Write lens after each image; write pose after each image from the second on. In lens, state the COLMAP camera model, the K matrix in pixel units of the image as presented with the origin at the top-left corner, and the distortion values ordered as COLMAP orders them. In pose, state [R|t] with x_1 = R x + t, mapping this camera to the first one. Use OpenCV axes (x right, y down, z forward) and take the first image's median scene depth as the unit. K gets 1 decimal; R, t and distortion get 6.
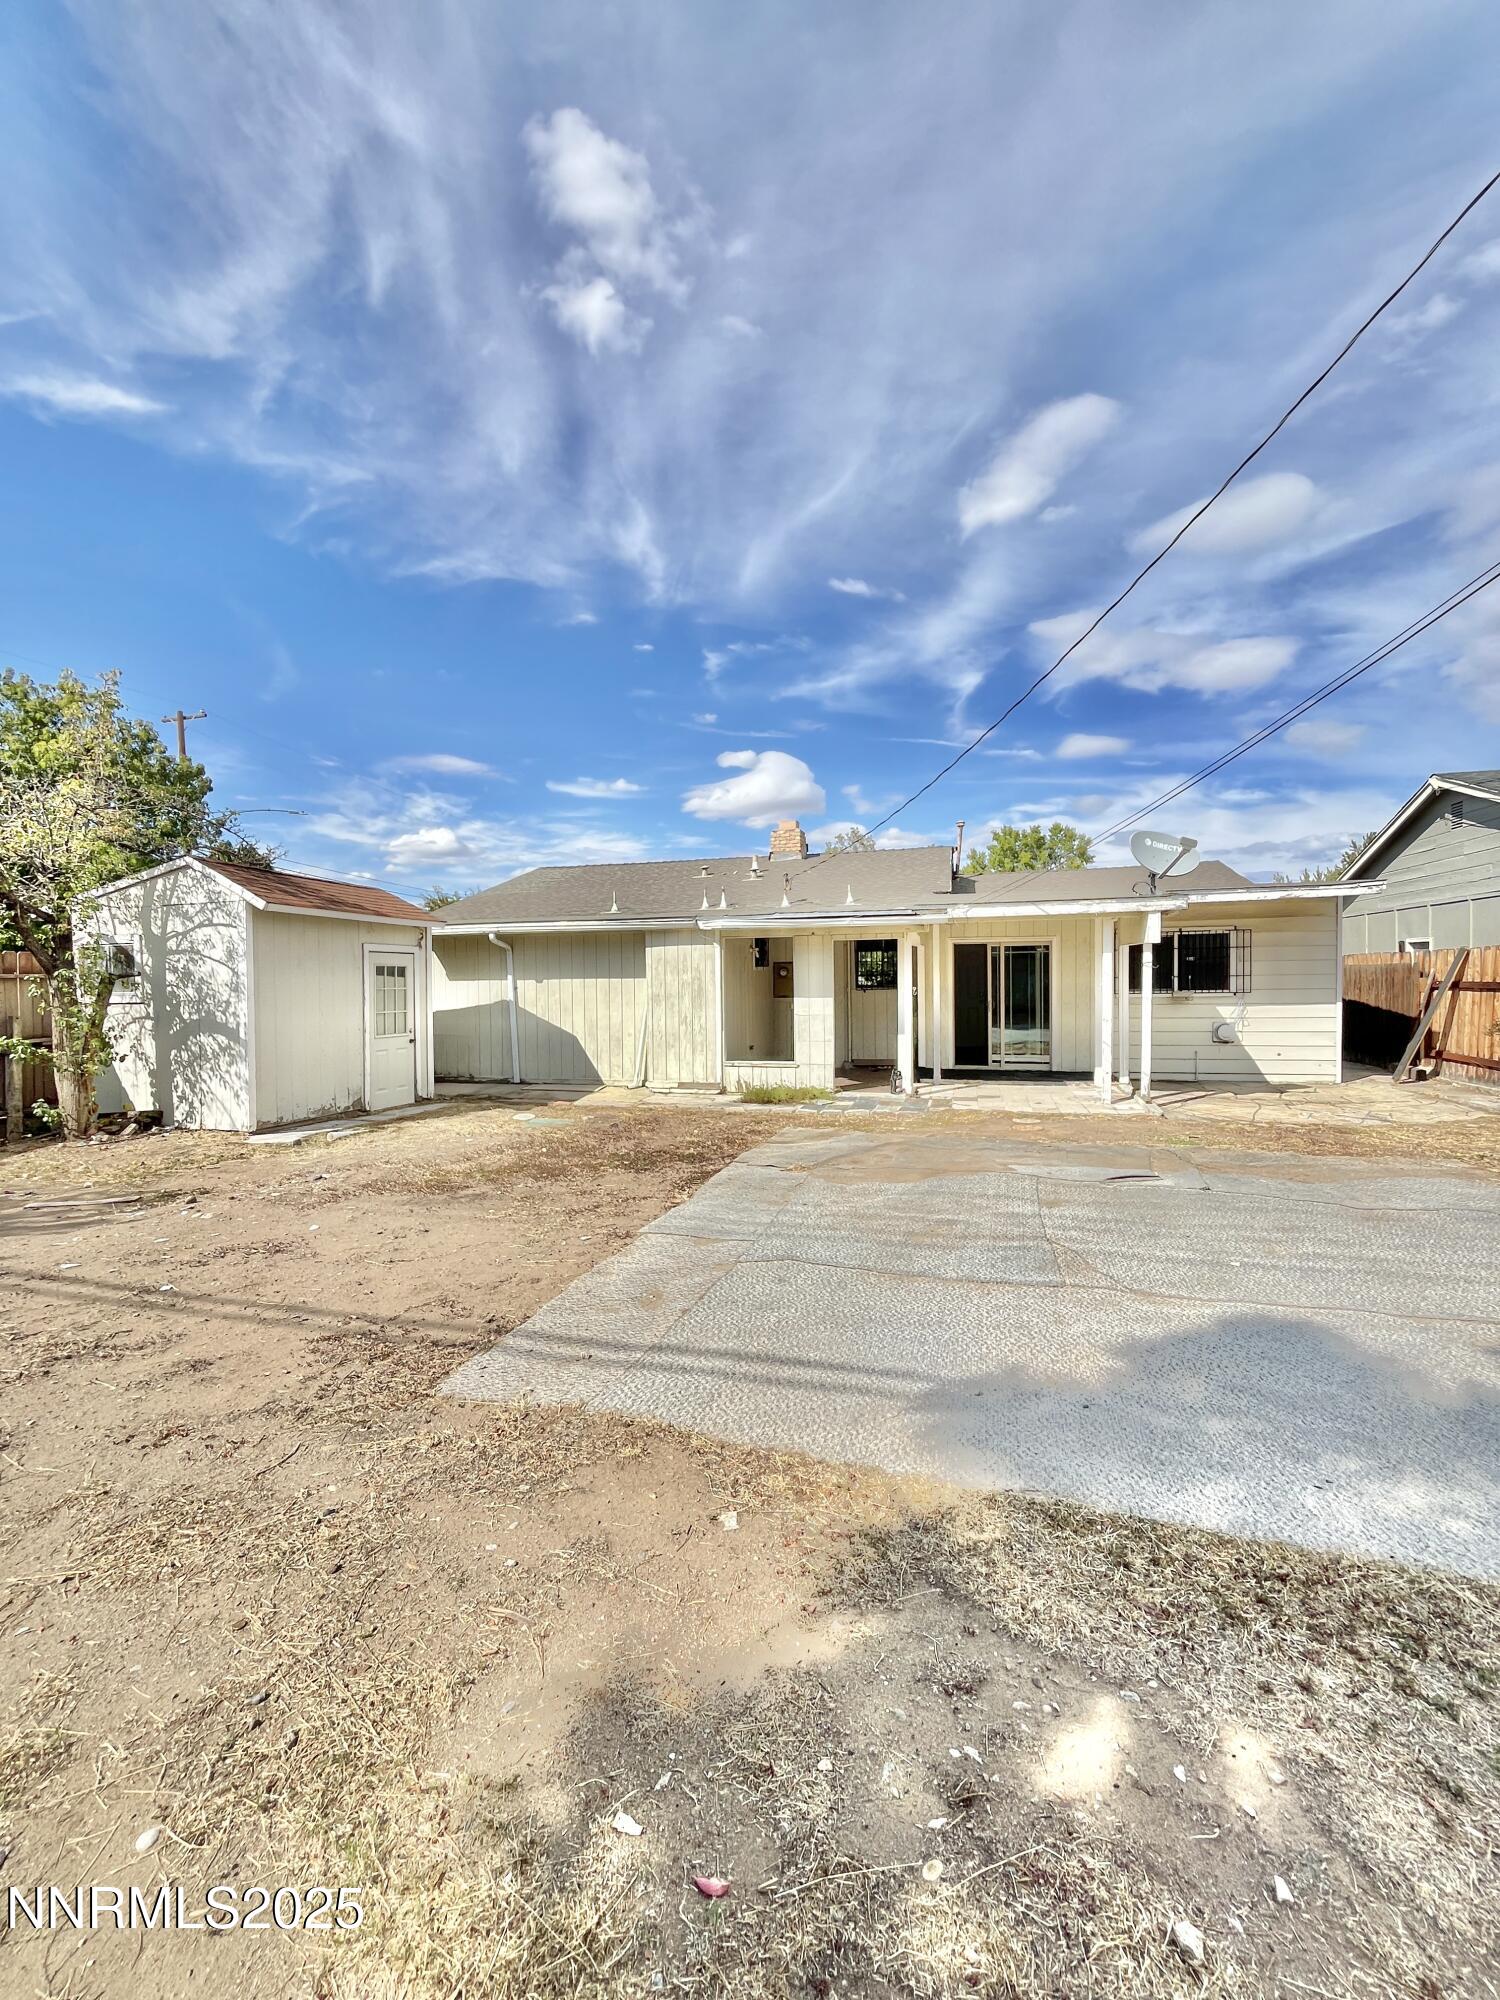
lens RADIAL K [[810.8, 0, 729.5], [0, 810.8, 1040.0], [0, 0, 1]] dist [-0.002224, 0.000421]
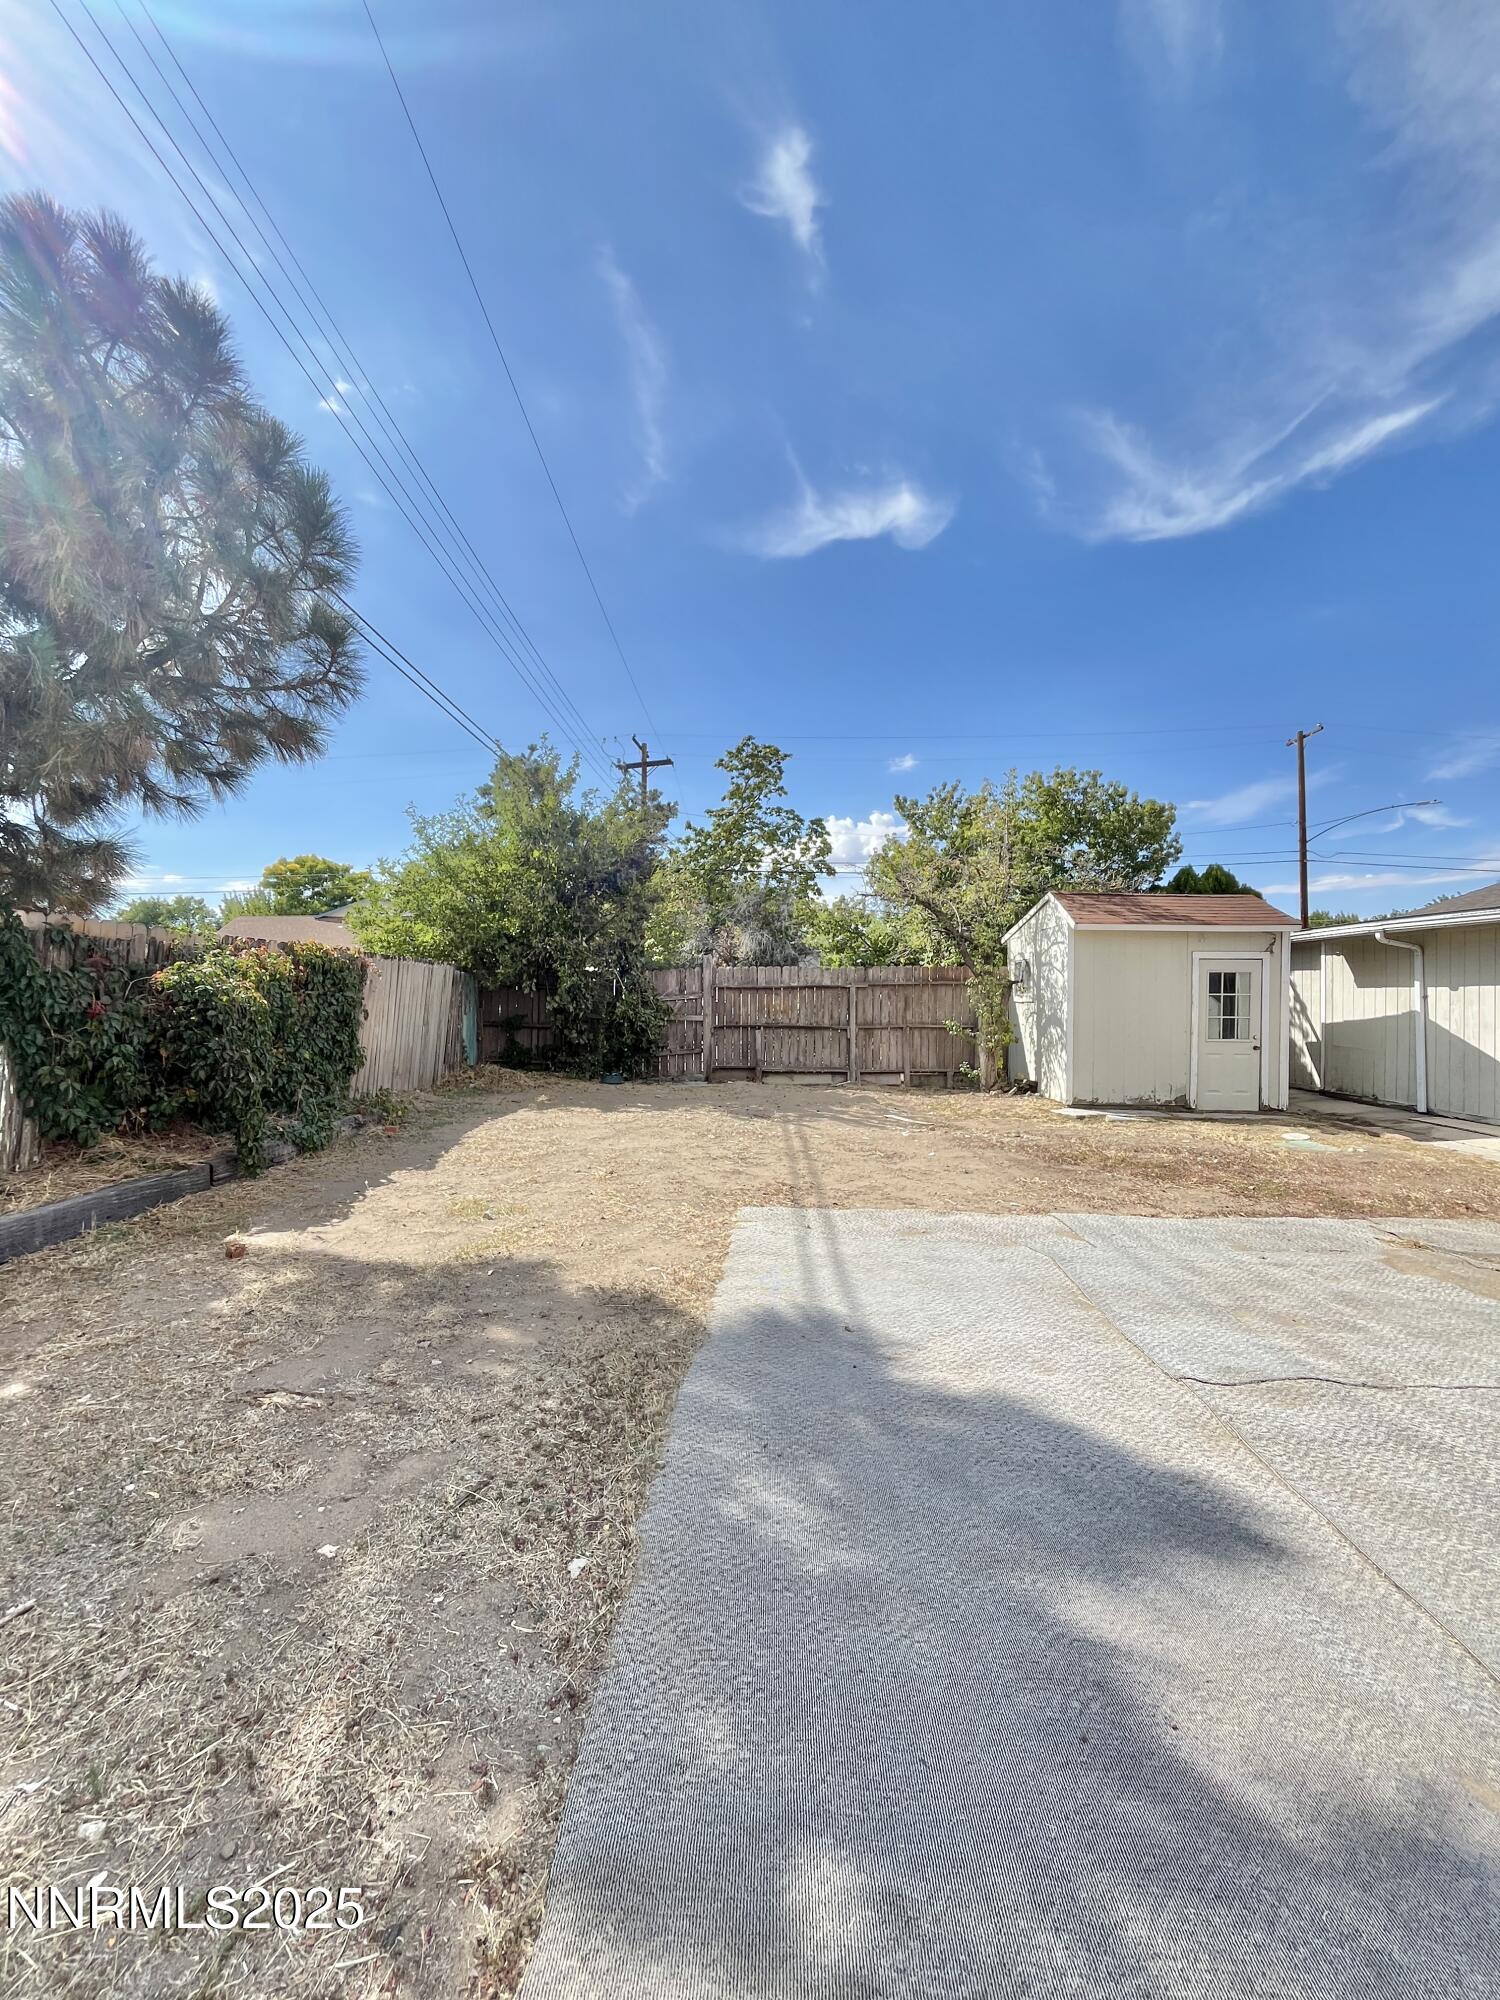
lens RADIAL K [[810.8, 0, 755.0], [0, 810.8, 995.2], [0, 0, 1]] dist [-0.002224, 0.000421]
pose [[0.255056, 0.012029, -0.966852, 0.434202], [-0.076242, 0.997060, -0.007708, -0.008857], [0.963916, 0.075680, 0.255223, 0.164909]]
